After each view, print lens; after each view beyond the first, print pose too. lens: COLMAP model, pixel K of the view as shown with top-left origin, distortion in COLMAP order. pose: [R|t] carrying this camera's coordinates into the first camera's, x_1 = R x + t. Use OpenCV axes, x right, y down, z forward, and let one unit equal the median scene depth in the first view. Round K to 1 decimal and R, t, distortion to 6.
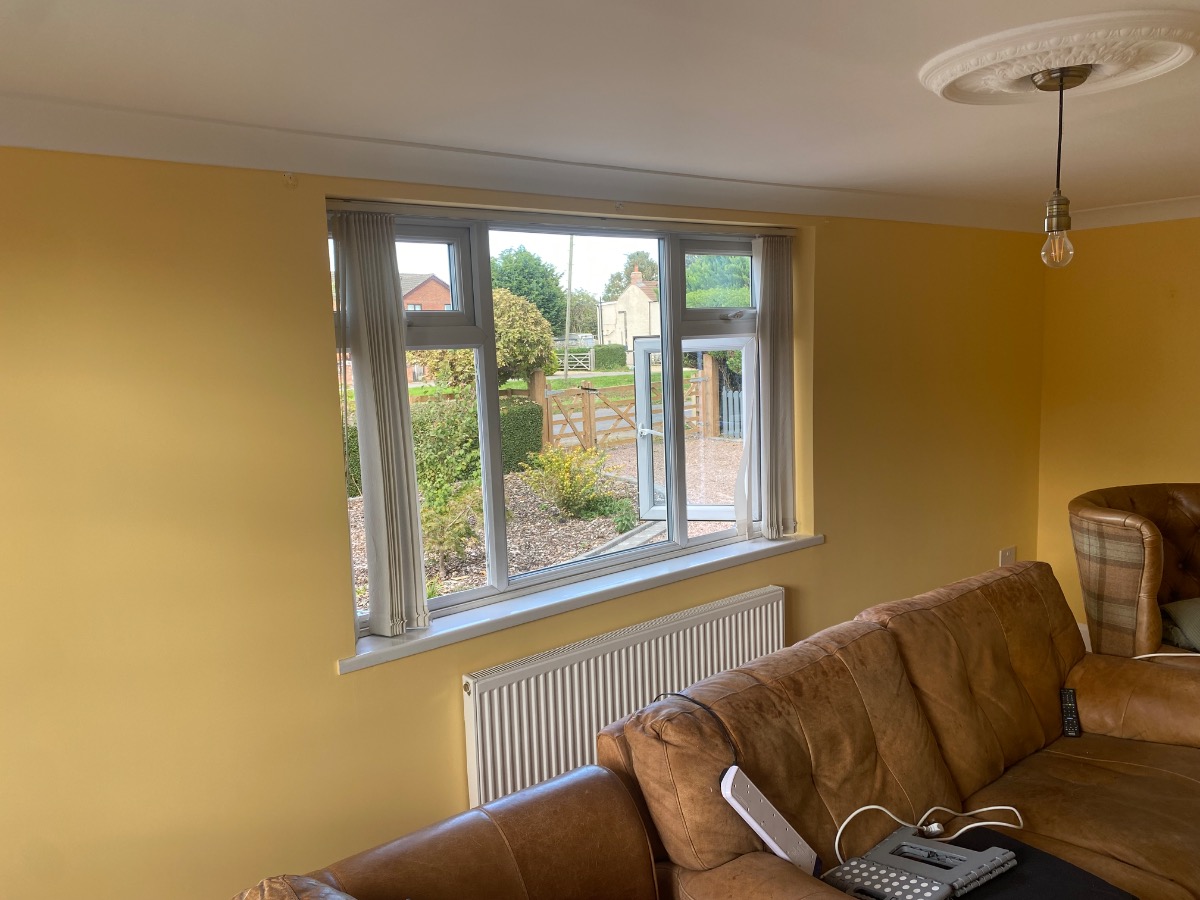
lens RADIAL K [[914.0, 0, 616.2], [0, 914.0, 451.1], [0, 0, 1]] dist [0.053529, -0.050696]
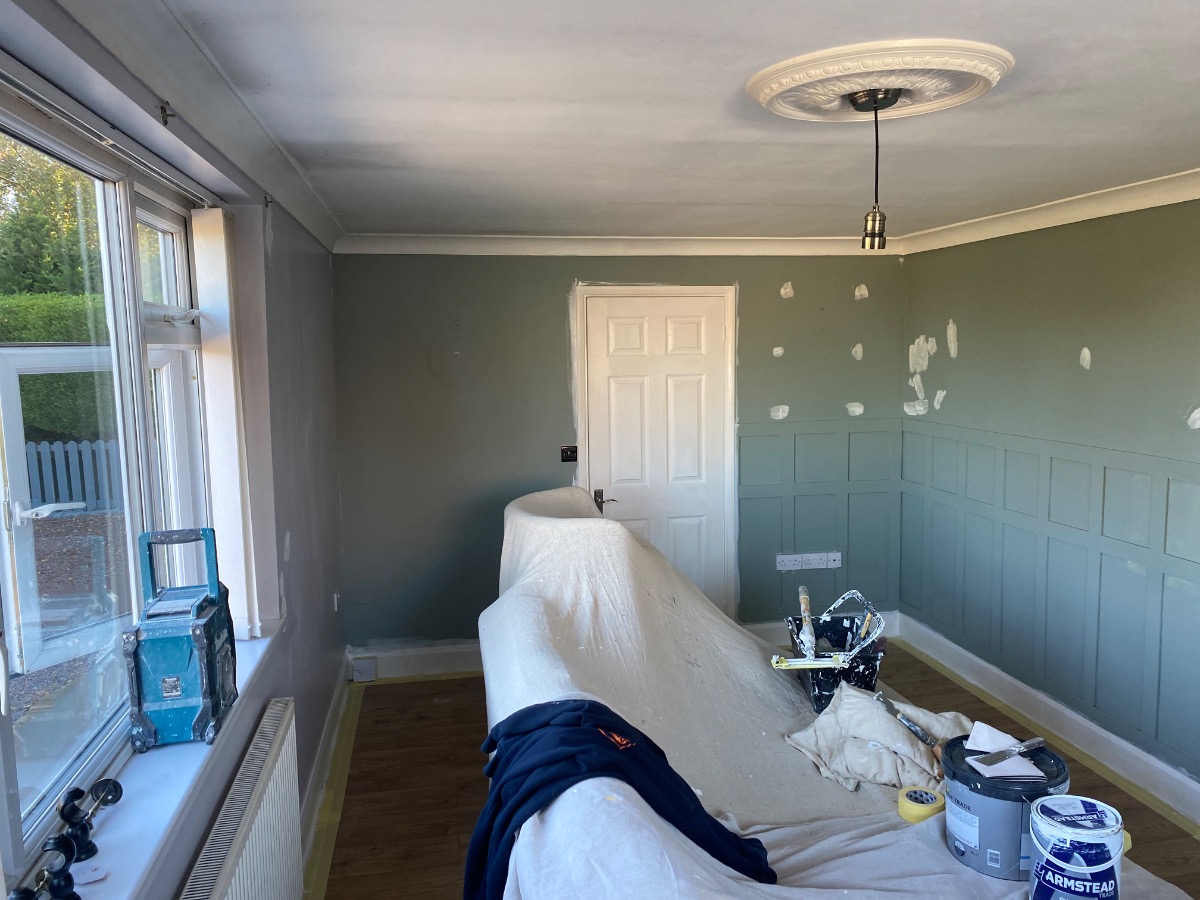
lens RADIAL K [[914.0, 0, 615.1], [0, 914.0, 444.7], [0, 0, 1]] dist [0.053529, -0.050696]
pose [[0.474593, -0.071322, 0.877311, -0.594924], [0.112625, 0.993440, 0.019837, -0.066855], [-0.872970, 0.089392, 0.479512, 0.783838]]
